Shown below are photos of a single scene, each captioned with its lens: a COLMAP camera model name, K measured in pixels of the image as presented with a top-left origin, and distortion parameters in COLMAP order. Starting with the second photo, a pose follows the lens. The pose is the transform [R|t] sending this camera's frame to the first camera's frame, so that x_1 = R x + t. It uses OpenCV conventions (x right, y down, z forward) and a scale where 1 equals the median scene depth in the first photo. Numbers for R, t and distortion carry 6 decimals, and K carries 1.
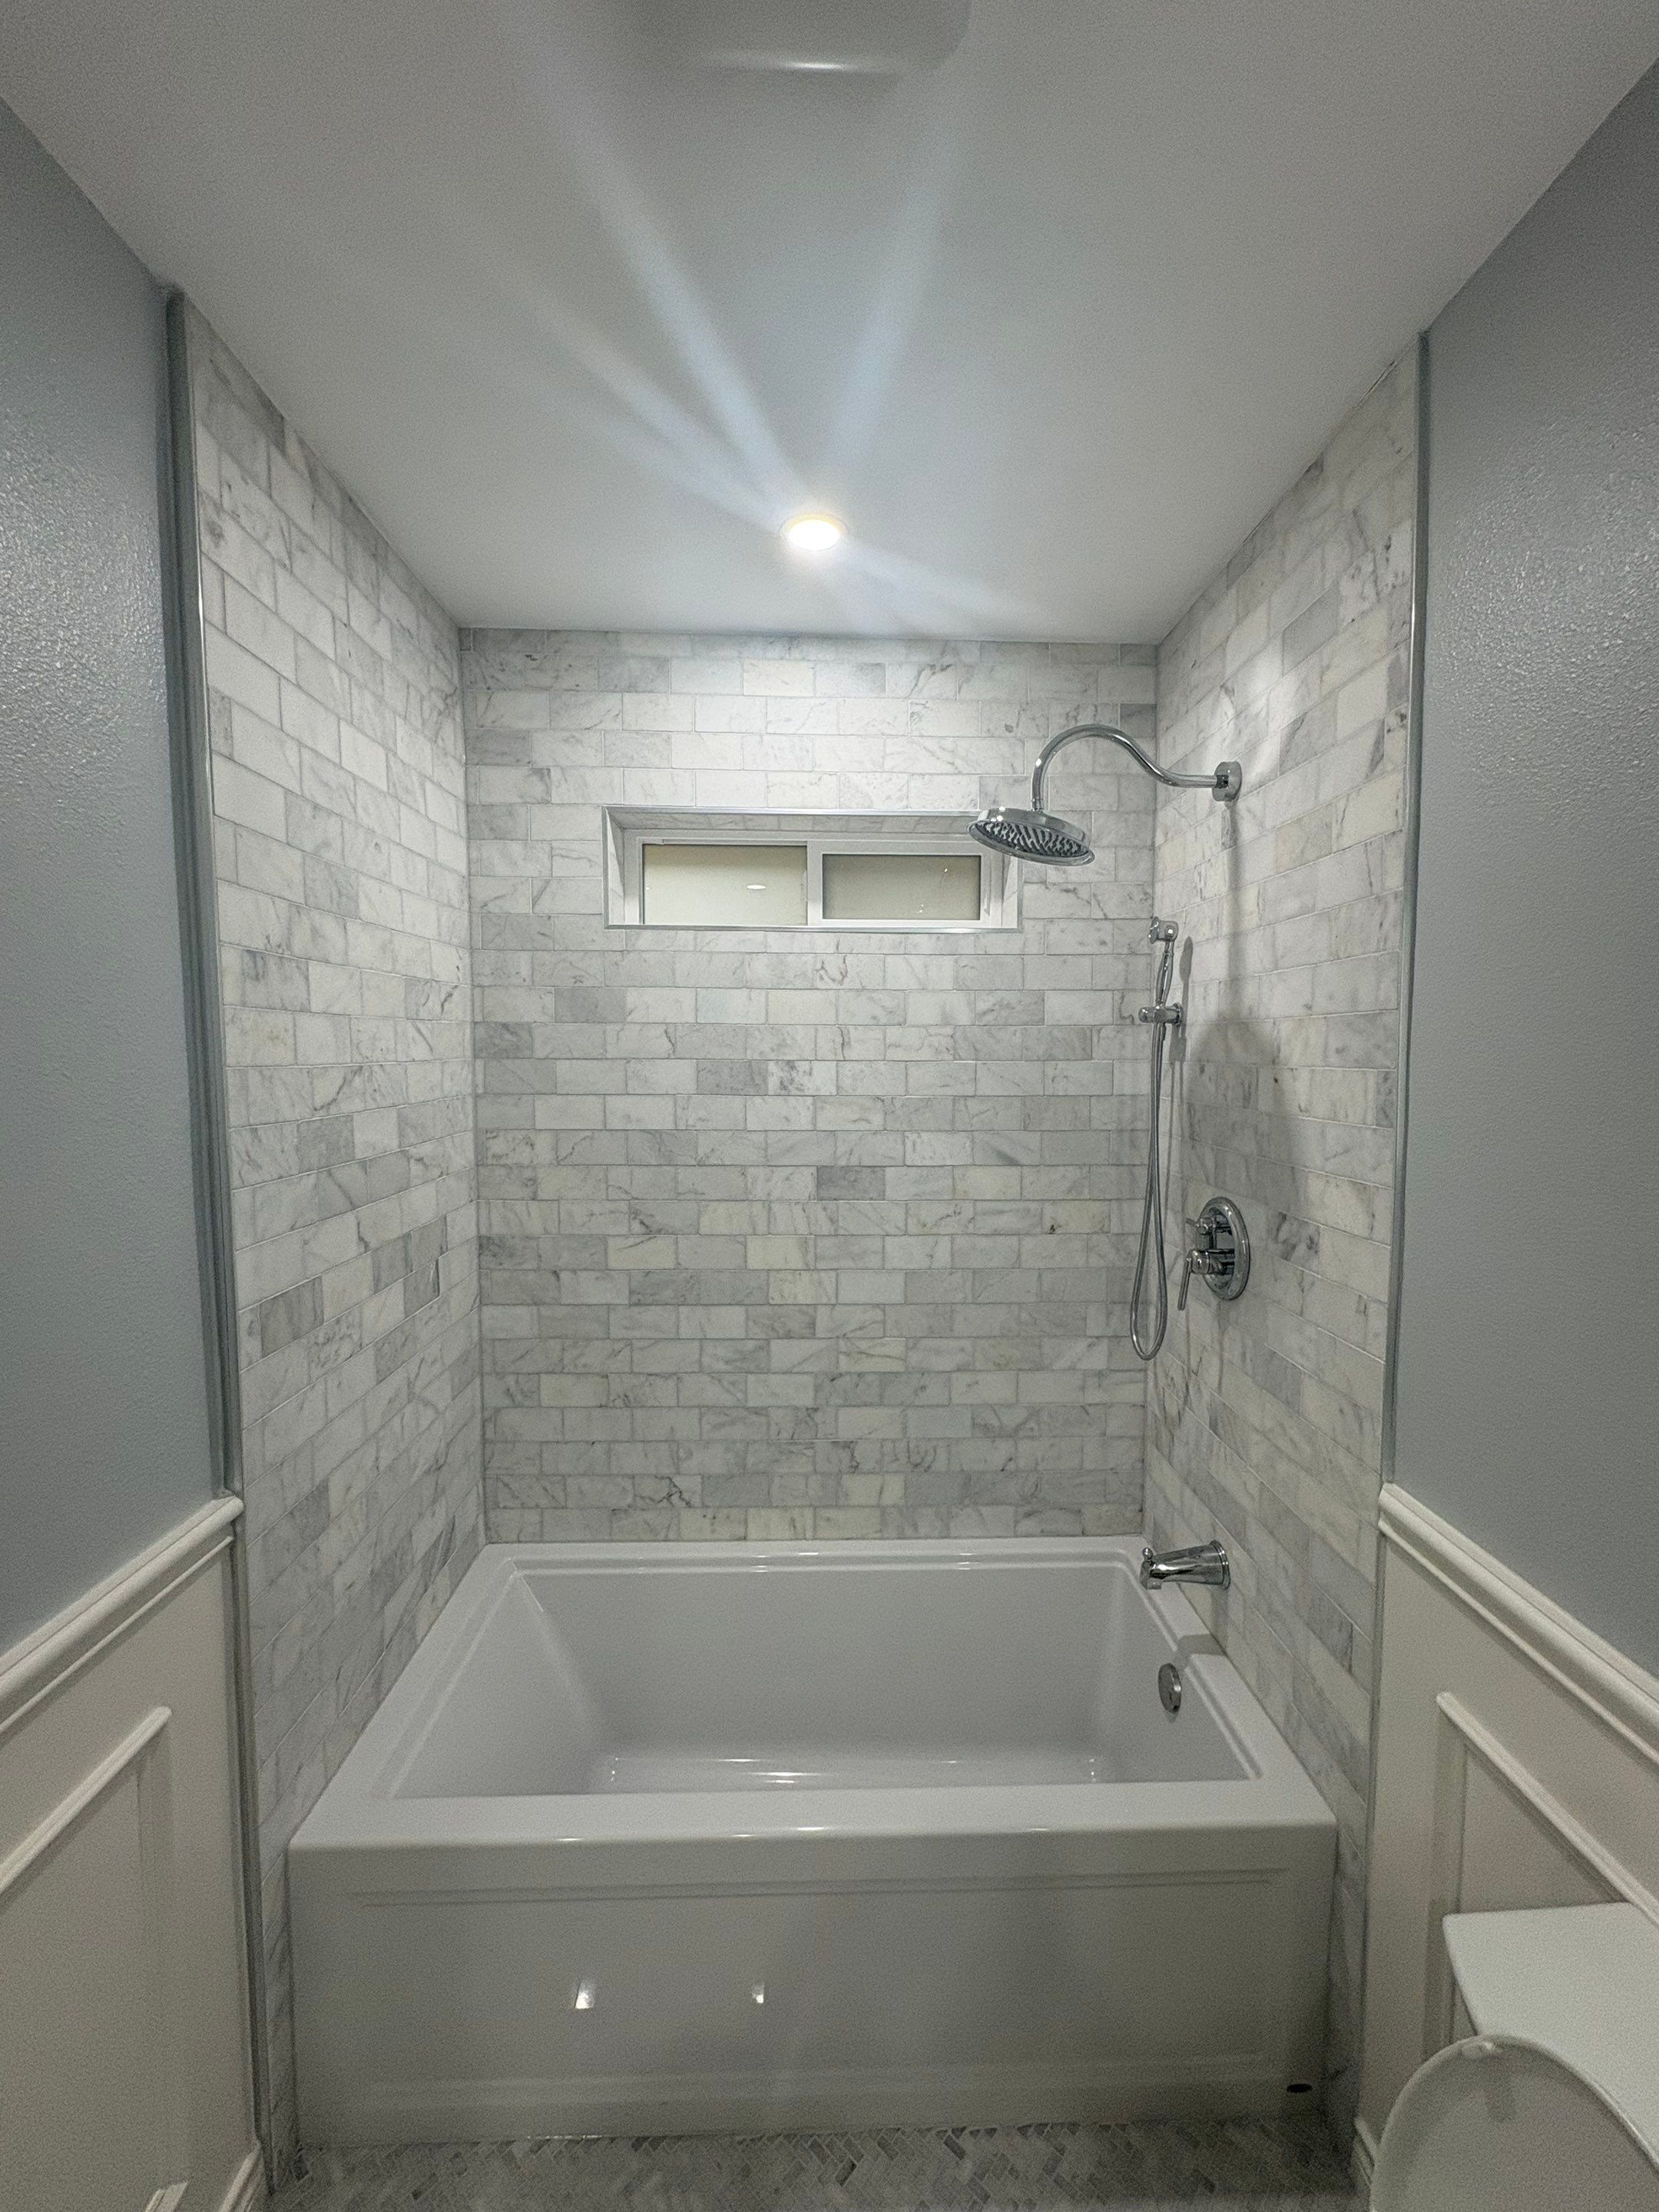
lens RADIAL K [[882.2, 0, 833.9], [0, 882.2, 1103.3], [0, 0, 1]] dist [0.000958, 0.000046]
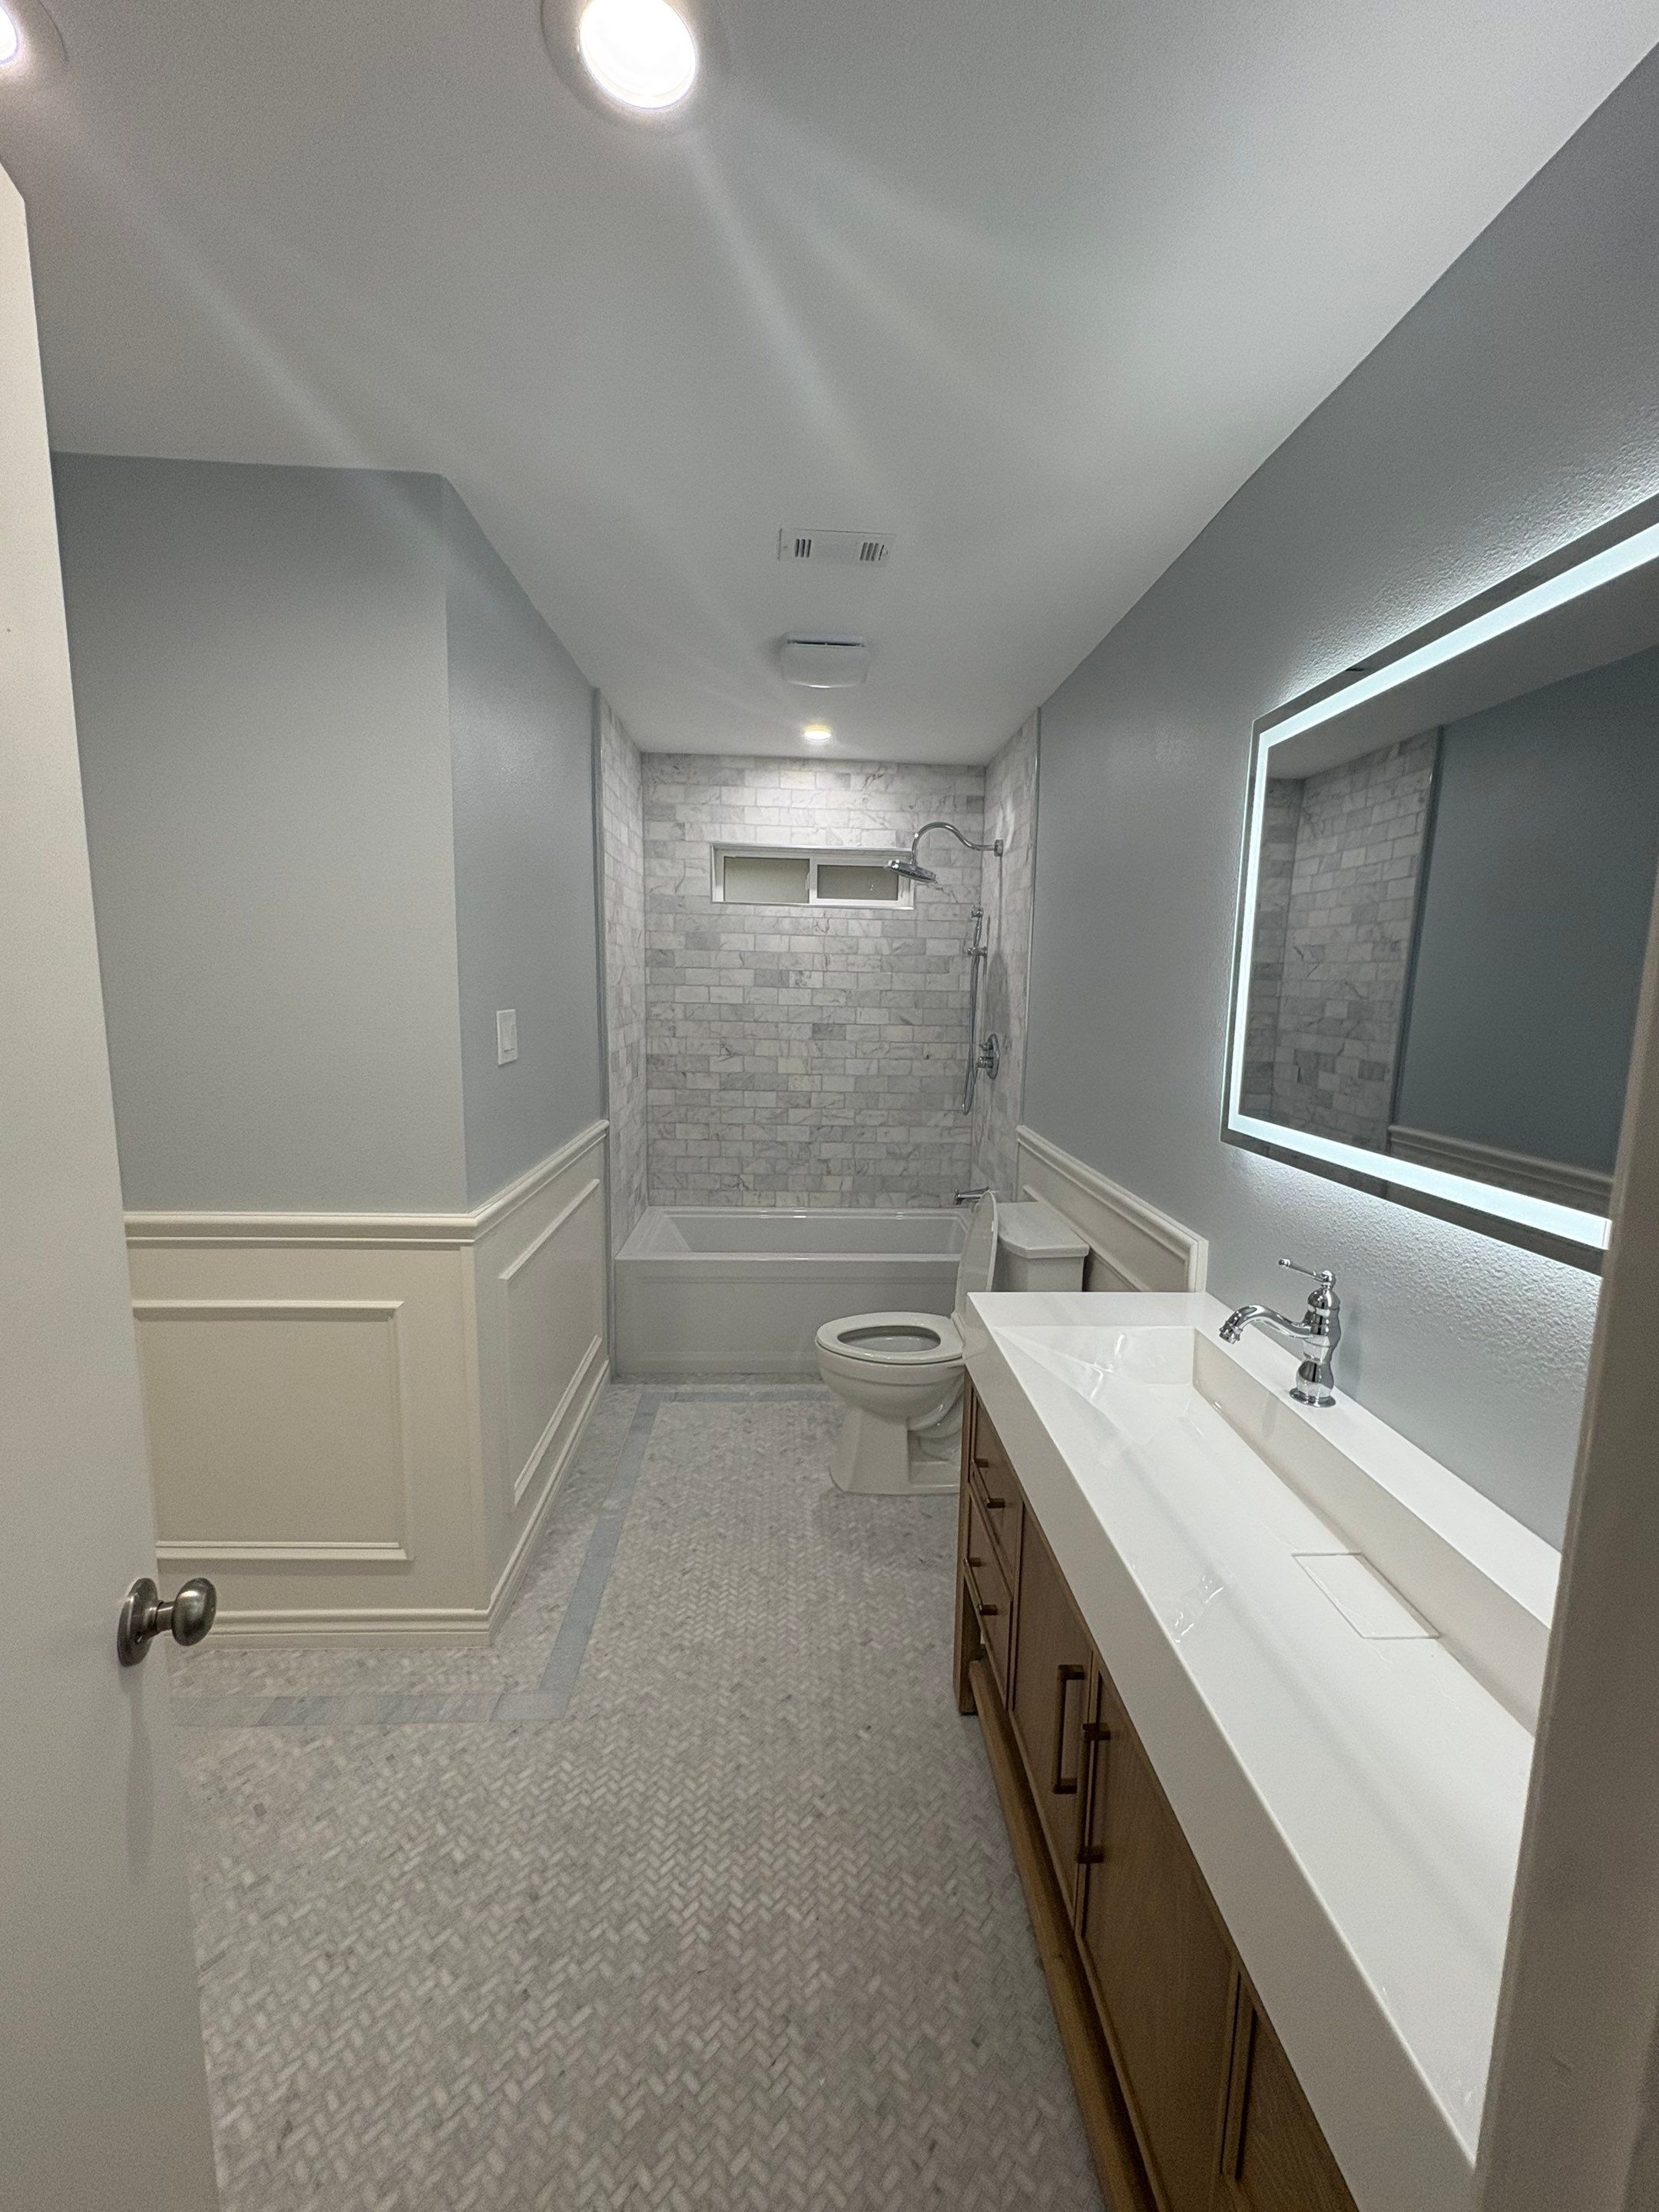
lens RADIAL K [[882.2, 0, 833.9], [0, 882.2, 1103.3], [0, 0, 1]] dist [0.000958, 0.000046]
pose [[0.999609, 0.015479, 0.023299, -0.015163], [-0.017318, 0.996568, 0.080947, 0.092323], [-0.021966, -0.081319, 0.996446, -1.076020]]
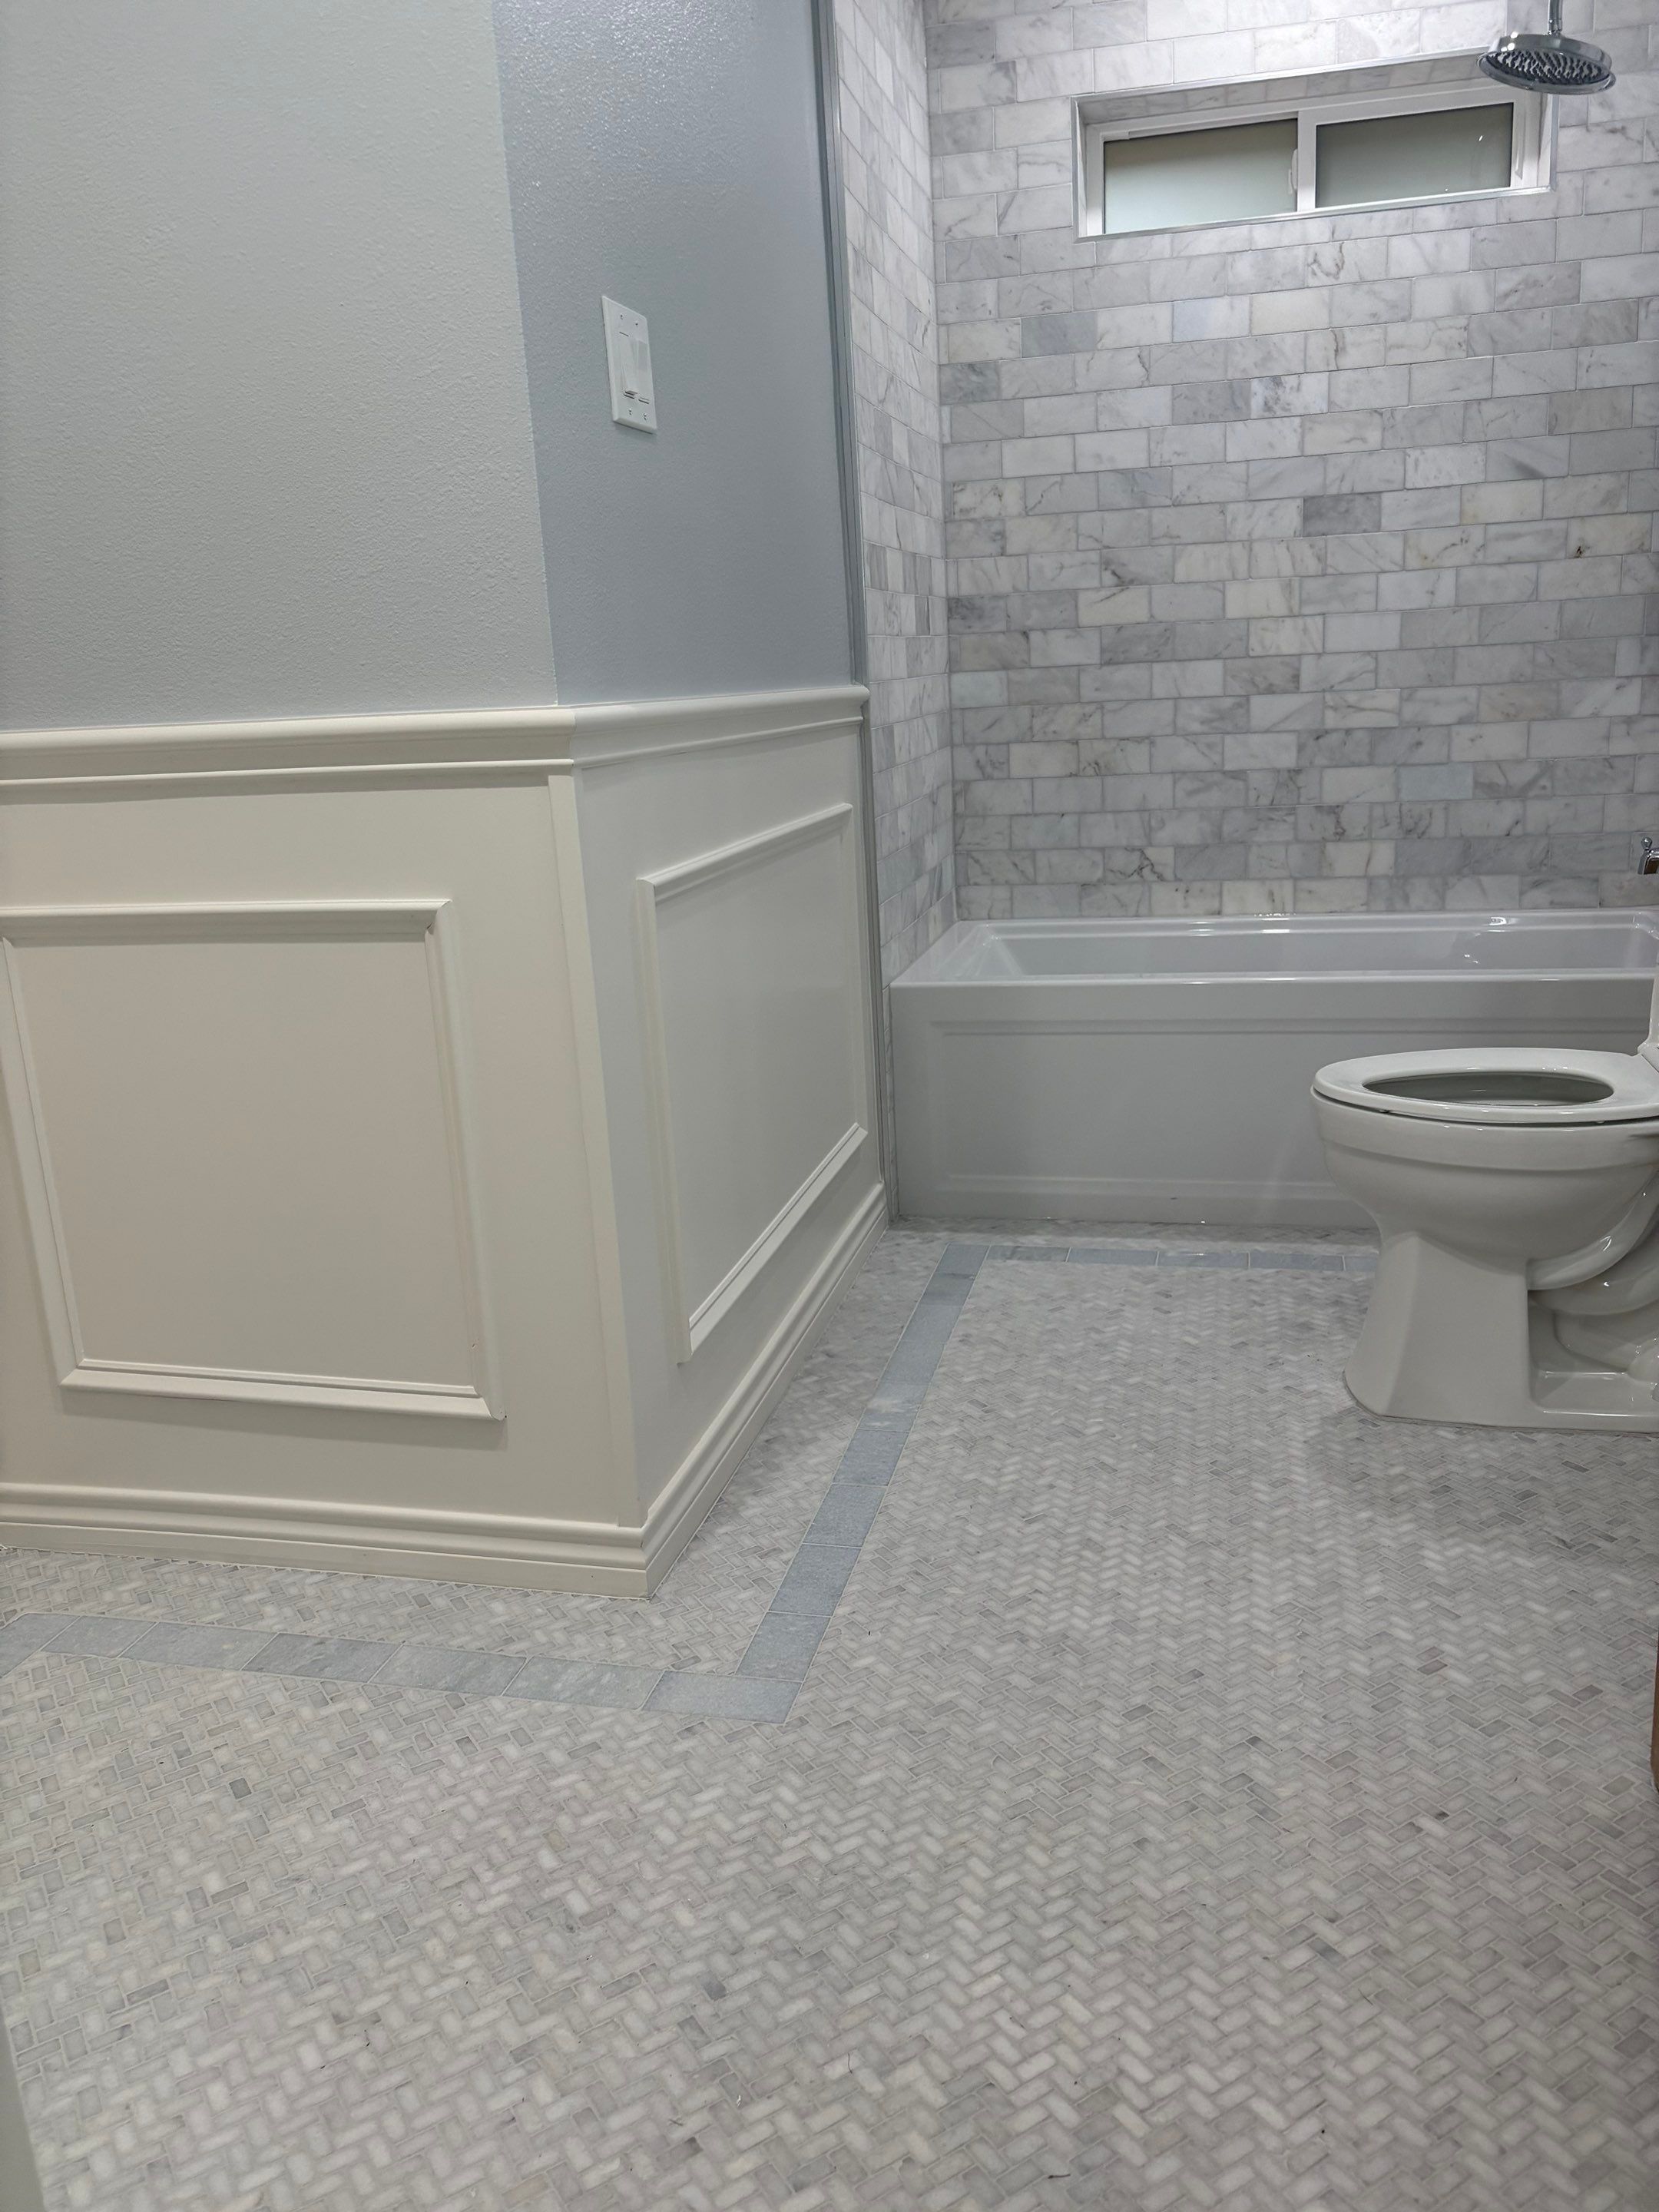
lens RADIAL K [[1678.8, 0, 845.0], [0, 1678.8, 1111.7], [0, 0, 1]] dist [0.034675, -0.039794]
pose [[0.965383, 0.014647, -0.260426, -0.014291], [0.038134, 0.979769, 0.196465, 0.345961], [0.258035, -0.199595, 0.945294, -0.946724]]
